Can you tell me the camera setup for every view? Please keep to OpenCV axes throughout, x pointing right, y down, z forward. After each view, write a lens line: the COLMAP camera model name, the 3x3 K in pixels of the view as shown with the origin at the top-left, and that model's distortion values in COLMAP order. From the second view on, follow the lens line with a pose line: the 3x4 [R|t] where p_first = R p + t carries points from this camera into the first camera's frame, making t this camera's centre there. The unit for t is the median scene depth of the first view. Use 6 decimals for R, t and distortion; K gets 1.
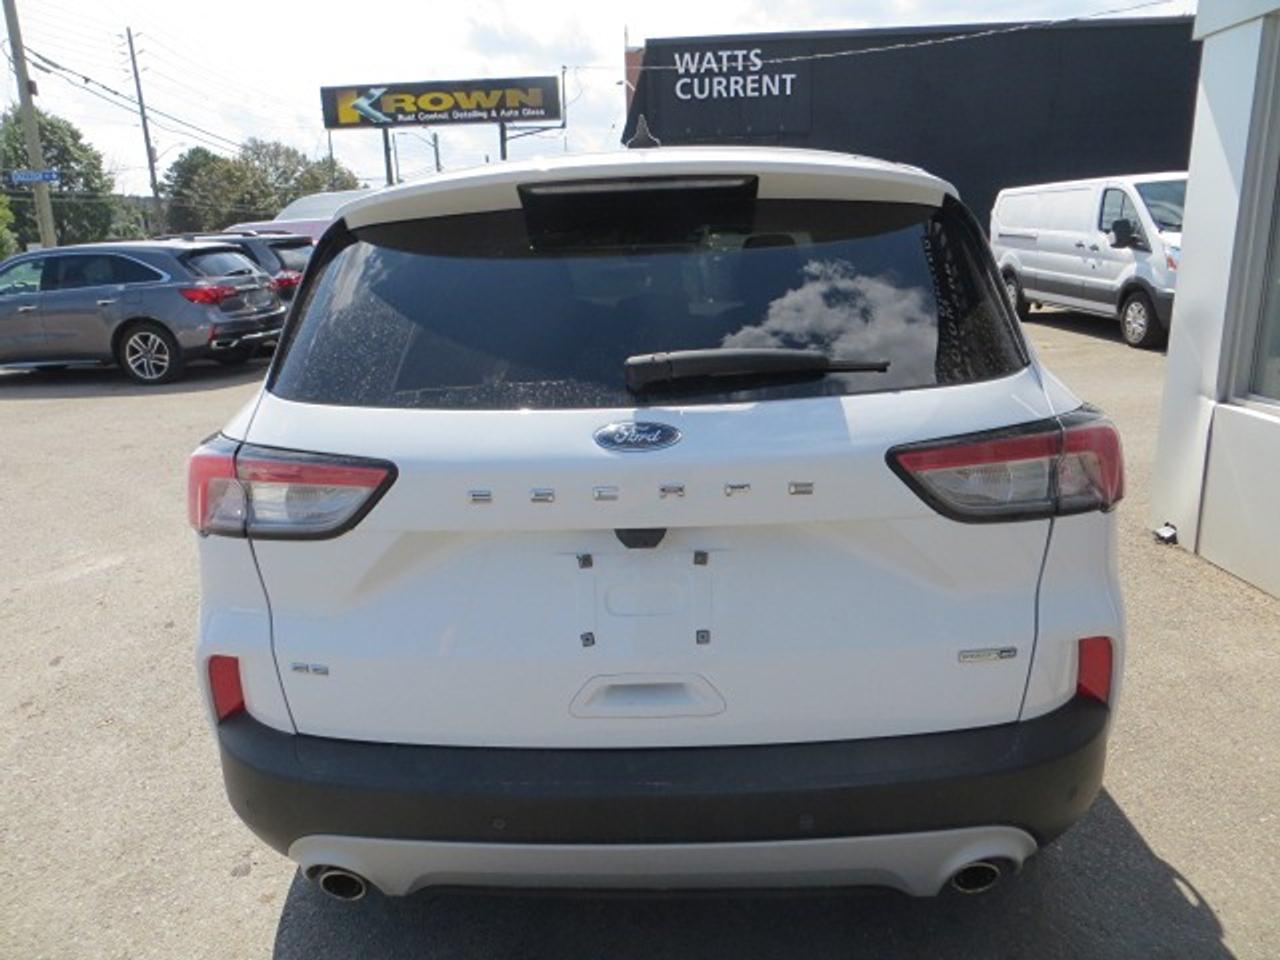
lens RADIAL K [[992.0, 0, 640.0], [0, 992.0, 480.0], [0, 0, 1]] dist [-0.005862, 0.009682]
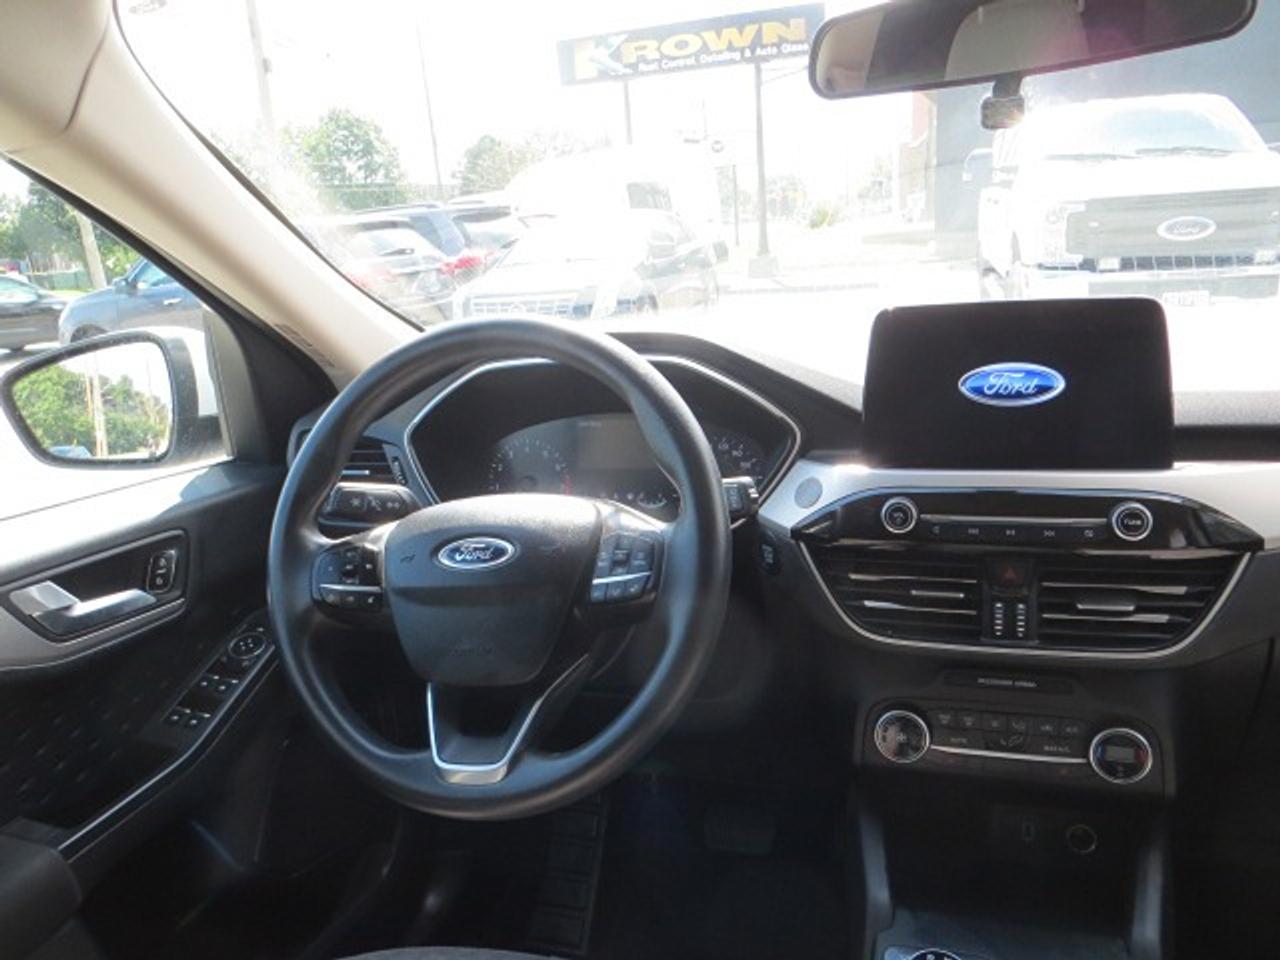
lens RADIAL K [[970.6, 0, 640.0], [0, 970.6, 480.0], [0, 0, 1]] dist [-0.012631, -0.003007]
pose [[0.961366, 0.030499, -0.273579, 0.001234], [-0.021620, 0.999139, 0.035410, -0.032819], [0.274424, -0.028127, 0.961197, 0.169791]]
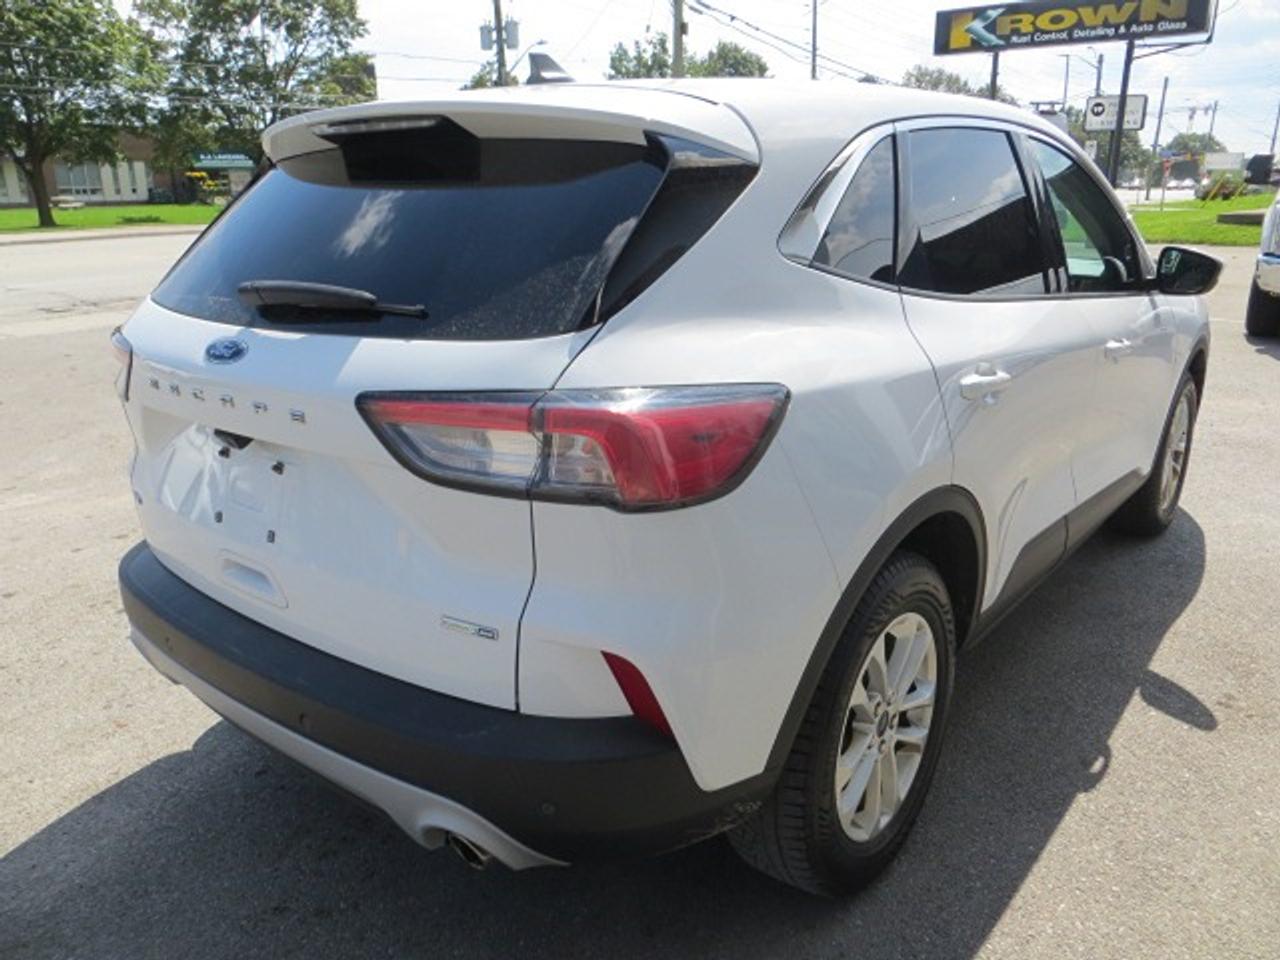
lens RADIAL K [[992.0, 0, 640.0], [0, 992.0, 480.0], [0, 0, 1]] dist [-0.005862, 0.009682]
pose [[0.806819, 0.199398, -0.556133, 0.077675], [-0.162371, 0.979914, 0.115780, -0.007913], [0.568049, -0.003114, 0.822989, 0.024648]]
